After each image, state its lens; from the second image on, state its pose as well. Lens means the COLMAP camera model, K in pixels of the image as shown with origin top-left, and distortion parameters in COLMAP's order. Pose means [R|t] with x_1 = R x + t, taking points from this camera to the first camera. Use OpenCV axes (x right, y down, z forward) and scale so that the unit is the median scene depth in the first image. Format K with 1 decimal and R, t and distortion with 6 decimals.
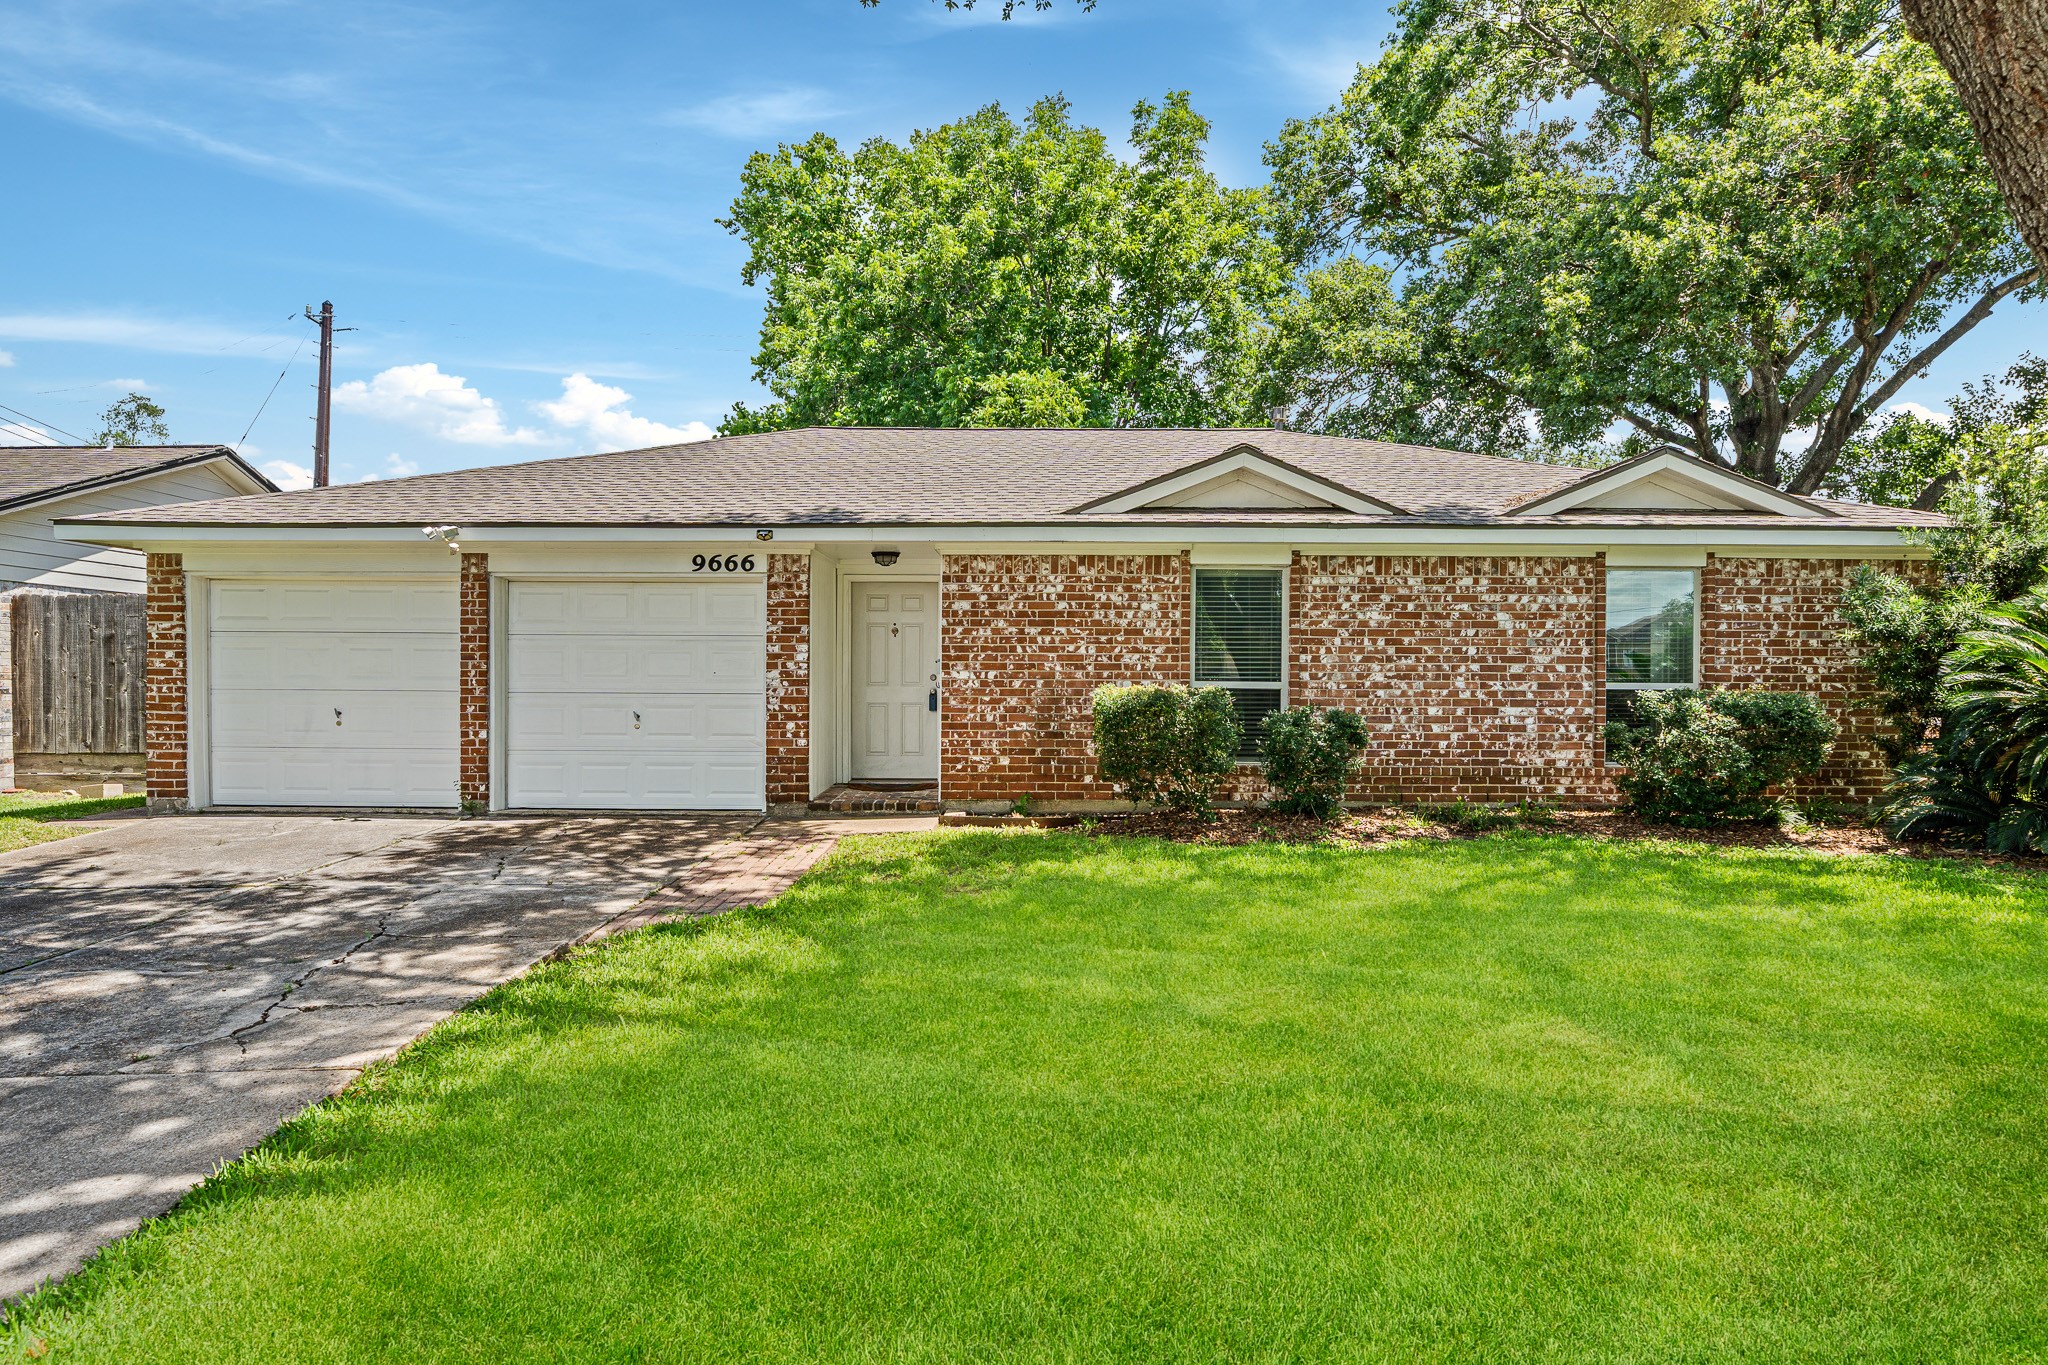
lens RADIAL K [[1162.6, 0, 1023.2], [0, 1162.6, 682.9], [0, 0, 1]] dist [-0.007171, 0.006054]
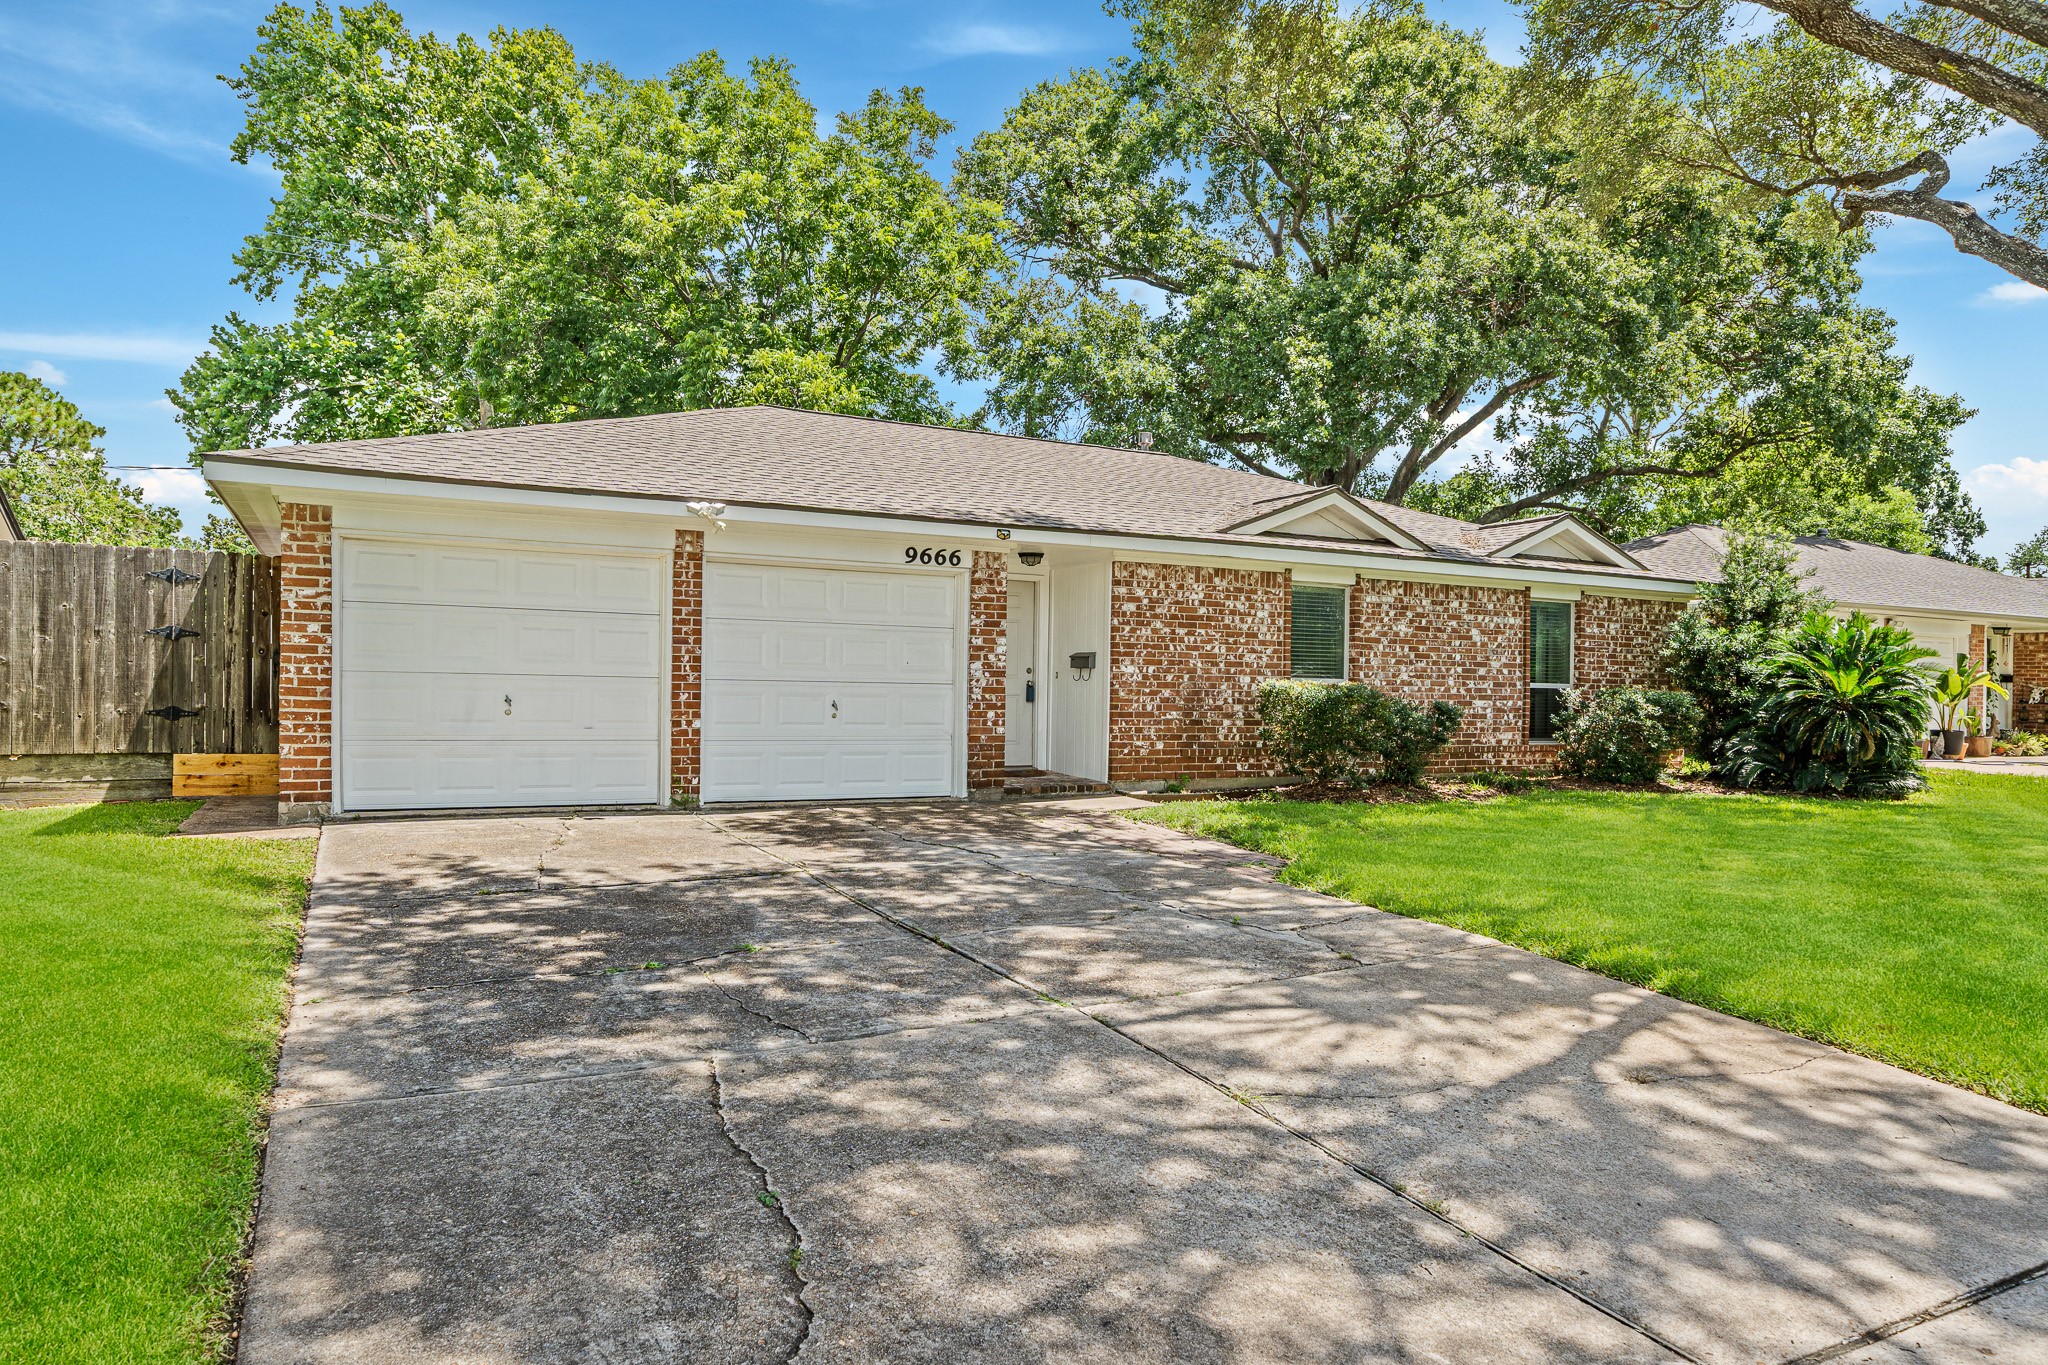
lens RADIAL K [[1269.9, 0, 1023.1], [0, 1269.9, 681.5], [0, 0, 1]] dist [-0.003916, 0.001241]
pose [[0.881164, 0.012243, 0.472652, -0.719199], [-0.013293, 0.999911, -0.001118, 0.007832], [-0.472624, -0.005298, 0.881248, -0.029207]]
